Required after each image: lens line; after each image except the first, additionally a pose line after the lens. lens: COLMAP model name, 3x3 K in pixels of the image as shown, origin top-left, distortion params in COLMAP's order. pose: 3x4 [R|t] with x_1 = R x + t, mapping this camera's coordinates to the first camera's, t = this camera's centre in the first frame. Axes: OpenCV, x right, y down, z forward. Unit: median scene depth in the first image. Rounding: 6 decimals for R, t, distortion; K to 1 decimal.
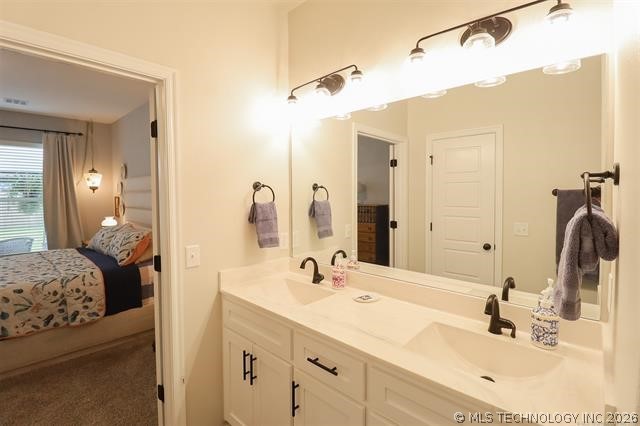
lens RADIAL K [[295.4, 0, 310.3], [0, 295.4, 203.3], [0, 0, 1]] dist [-0.012355, -0.002749]
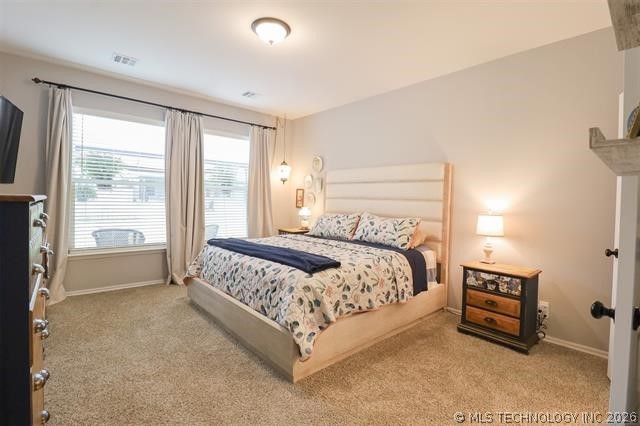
lens RADIAL K [[295.4, 0, 313.3], [0, 295.4, 201.9], [0, 0, 1]] dist [-0.012355, -0.002749]
pose [[0.996136, 0.027902, -0.083271, -1.007502], [-0.030142, 0.999213, -0.025769, 0.094096], [0.082487, 0.028179, 0.996194, -0.071649]]
